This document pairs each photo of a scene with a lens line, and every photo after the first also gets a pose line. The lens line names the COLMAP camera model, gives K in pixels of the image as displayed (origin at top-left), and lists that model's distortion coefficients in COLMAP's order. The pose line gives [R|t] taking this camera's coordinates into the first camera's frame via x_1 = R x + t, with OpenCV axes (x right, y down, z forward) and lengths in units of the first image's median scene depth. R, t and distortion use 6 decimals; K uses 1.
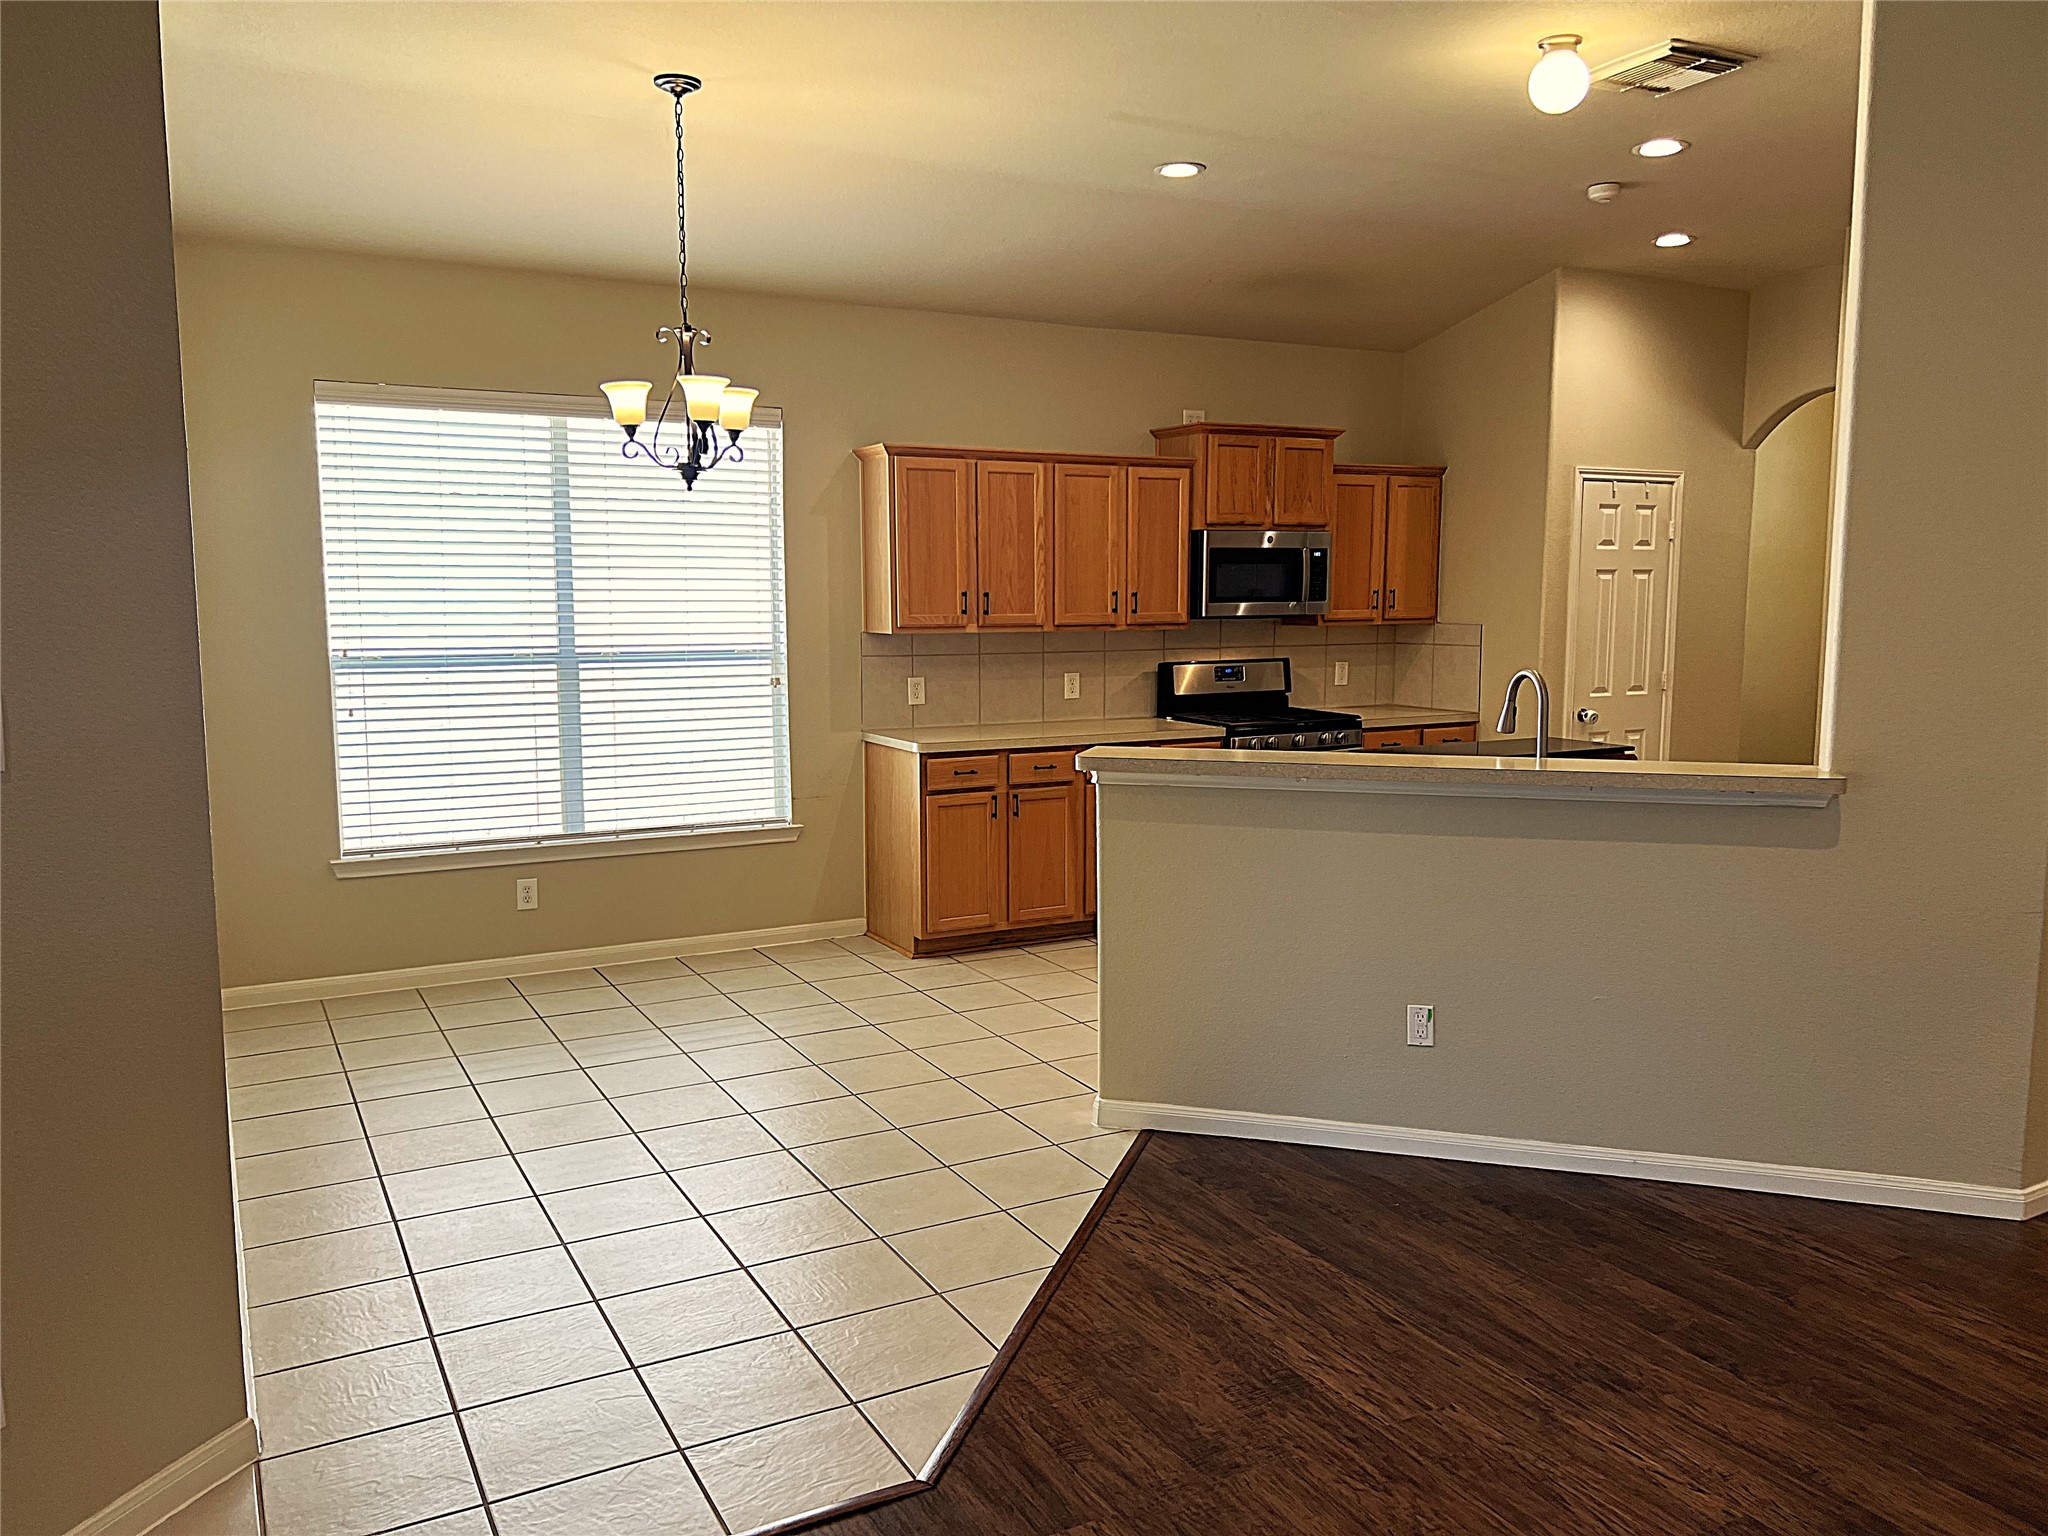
lens RADIAL K [[1520.9, 0, 1039.8], [0, 1520.9, 779.9], [0, 0, 1]] dist [0.106285, -0.144357]
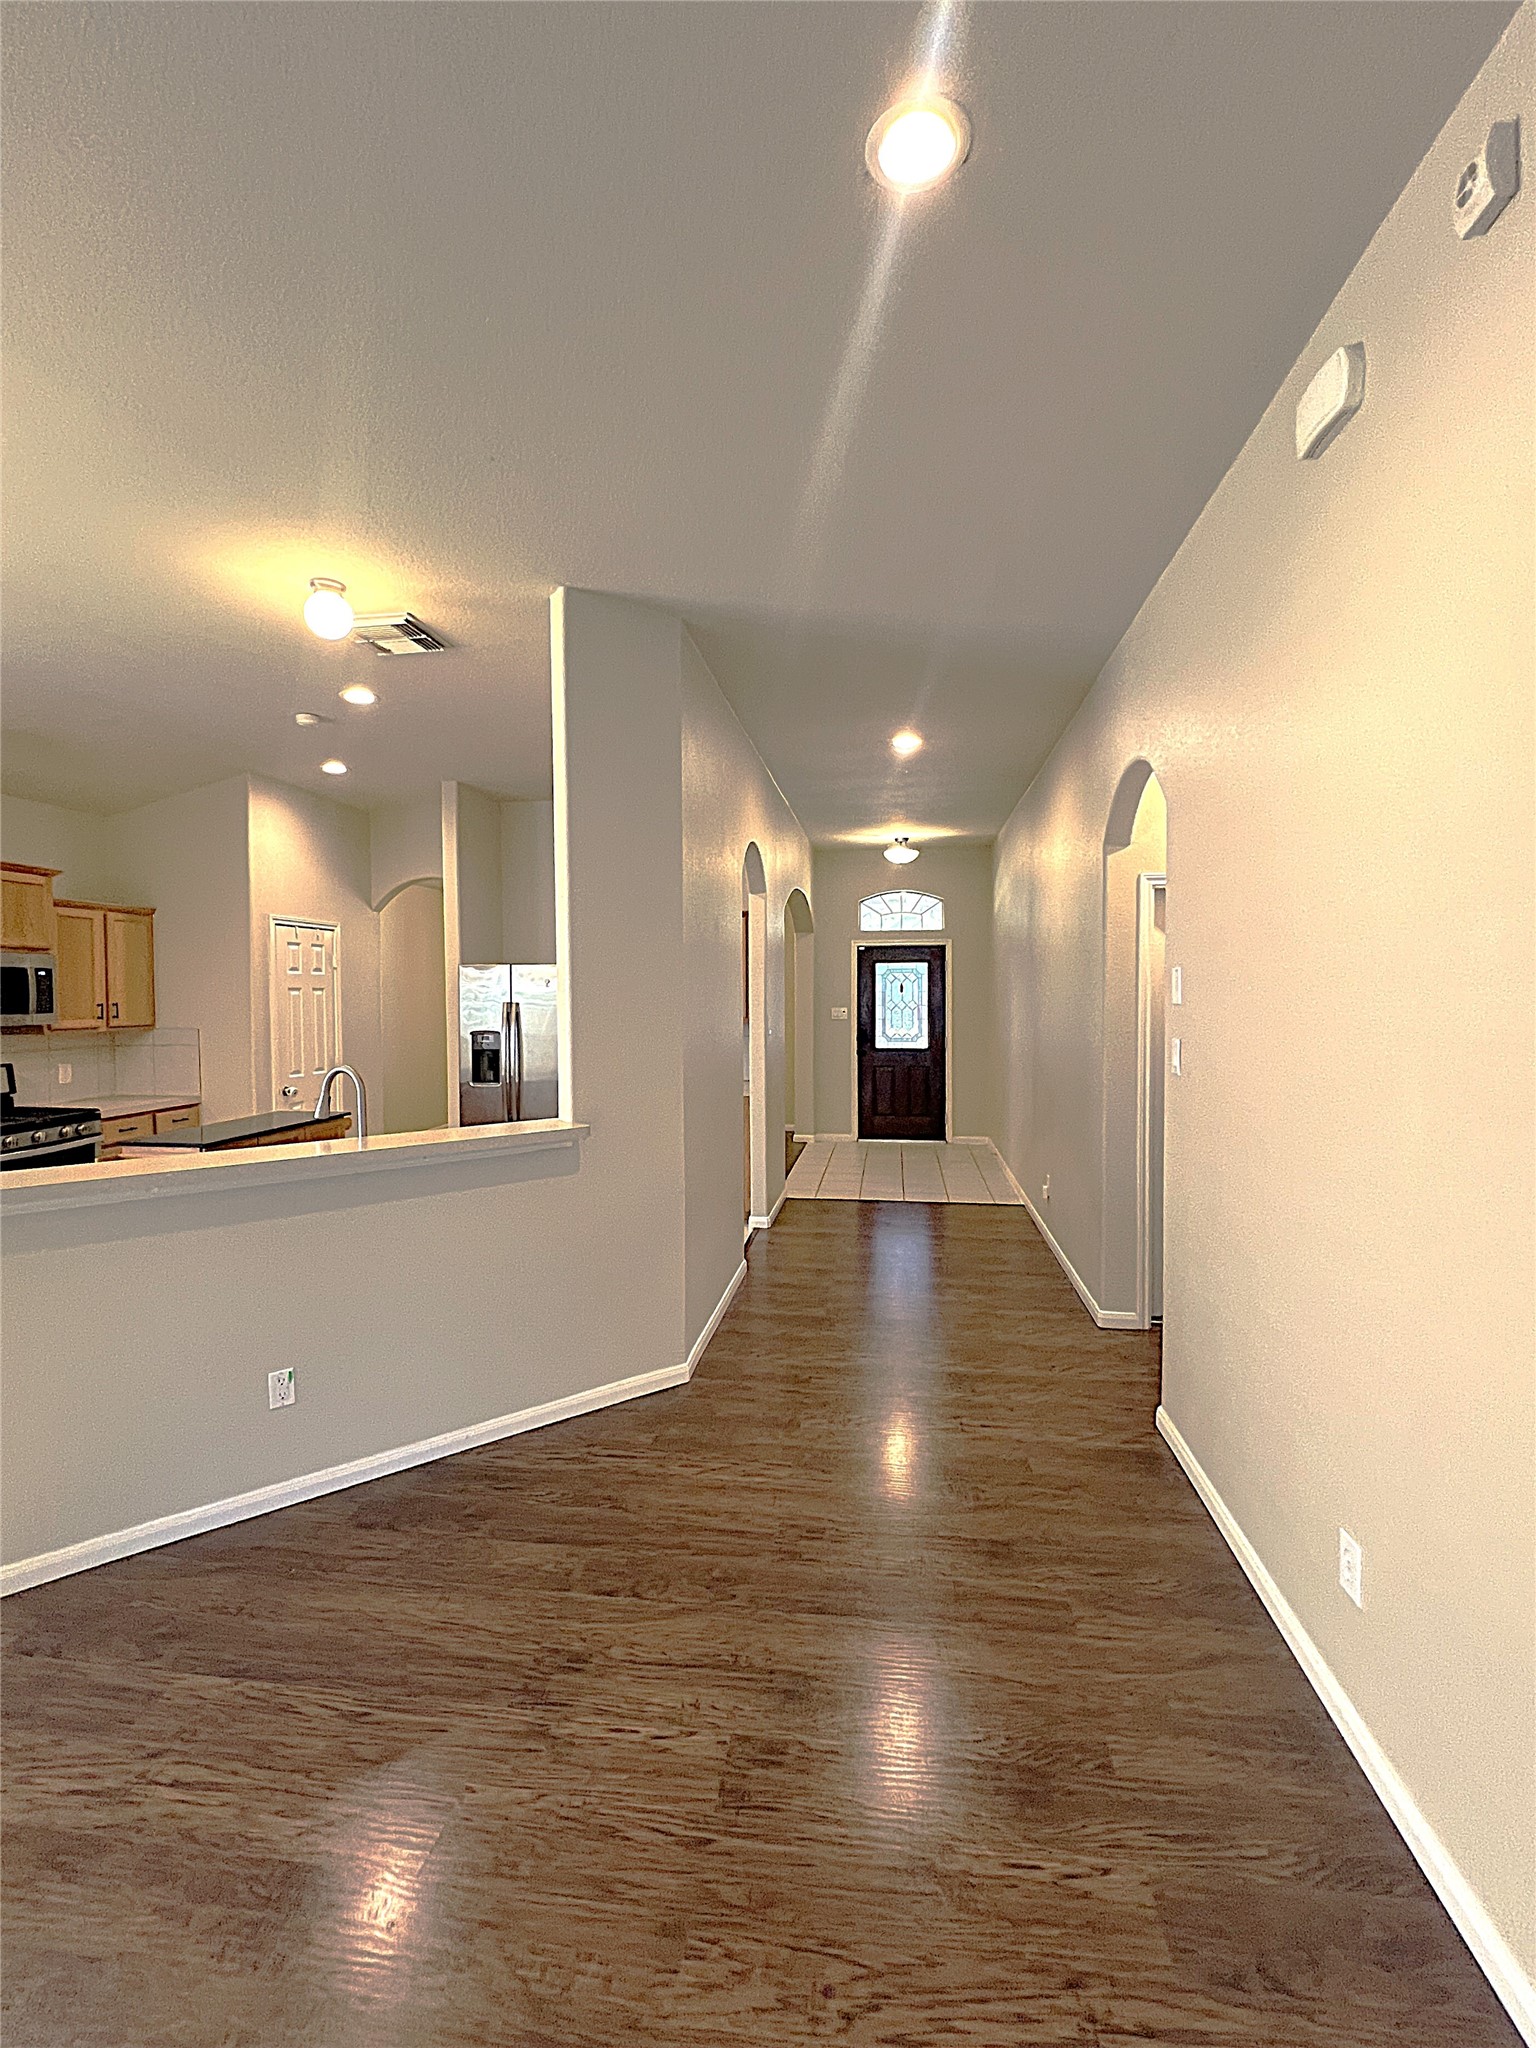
lens RADIAL K [[887.5, 0, 768.0], [0, 887.5, 1024.0], [0, 0, 1]] dist [-0.002568, 0.001726]
pose [[0.597577, -0.031769, 0.801182, -0.055393], [0.108656, 0.993206, -0.041660, -0.042613], [-0.794415, 0.111948, 0.596969, 0.327101]]
